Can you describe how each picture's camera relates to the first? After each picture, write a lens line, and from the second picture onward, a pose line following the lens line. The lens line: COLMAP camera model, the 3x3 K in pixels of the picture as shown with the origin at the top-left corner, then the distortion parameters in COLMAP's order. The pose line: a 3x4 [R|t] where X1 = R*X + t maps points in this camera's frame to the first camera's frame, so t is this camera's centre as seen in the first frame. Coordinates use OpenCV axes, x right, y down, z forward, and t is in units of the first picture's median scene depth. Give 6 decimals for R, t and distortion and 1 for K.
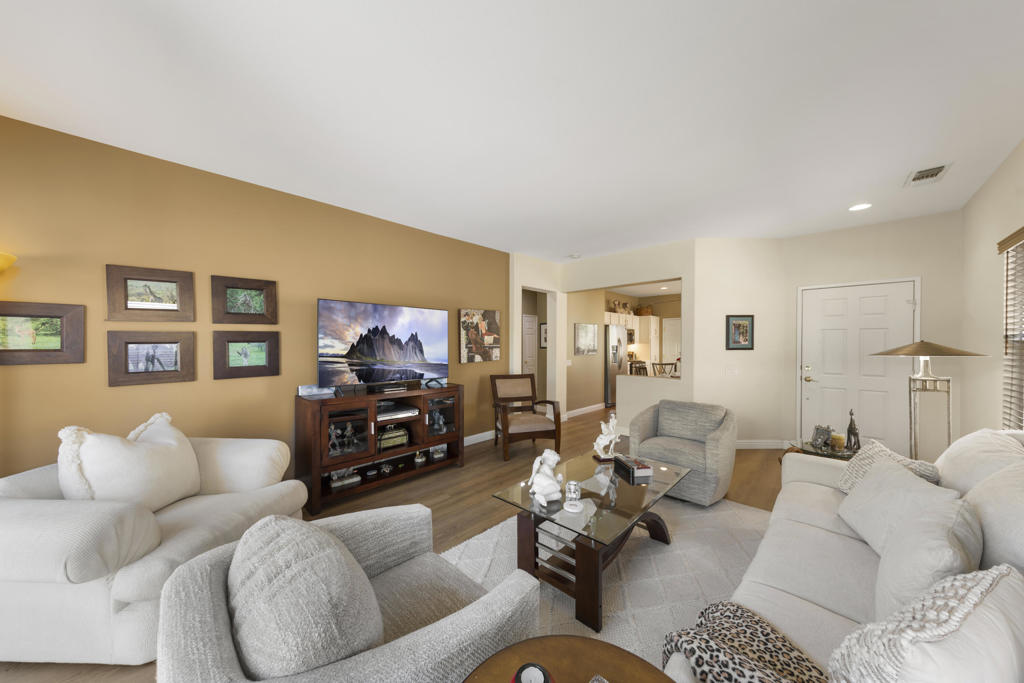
lens RADIAL K [[332.0, 0, 506.2], [0, 332.0, 347.4], [0, 0, 1]] dist [0.001261, 0.000010]
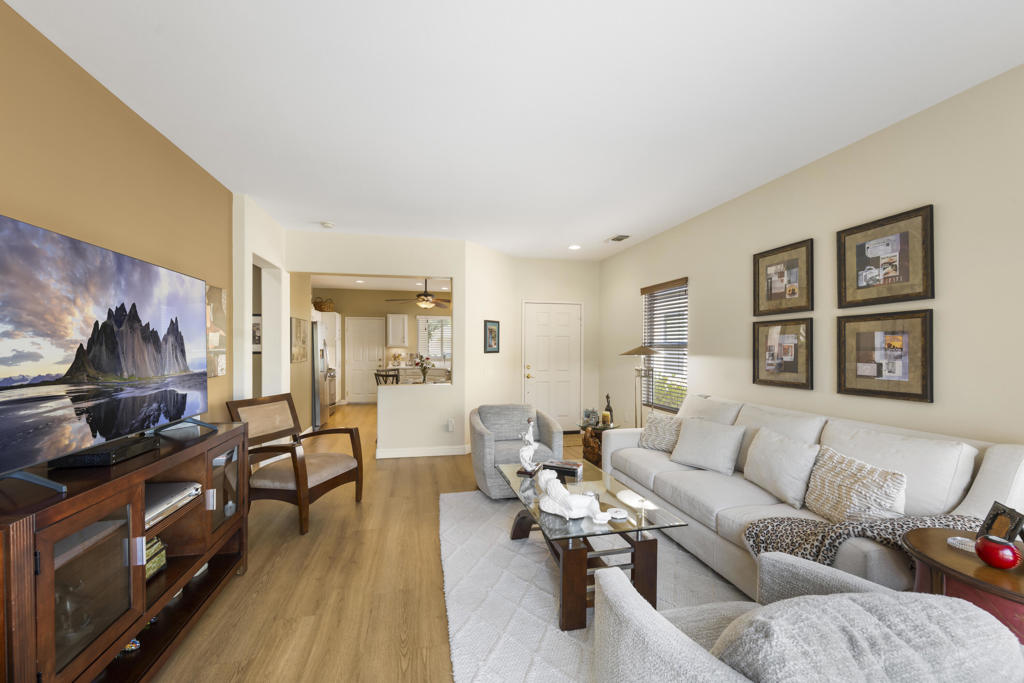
lens RADIAL K [[418.7, 0, 512.0], [0, 418.7, 341.5], [0, 0, 1]] dist [0.001890, 0.000056]
pose [[0.555835, 0.013467, 0.831184, -0.504113], [0.007211, 0.999753, -0.021020, -0.001292], [-0.831262, 0.017677, 0.555600, 0.265768]]
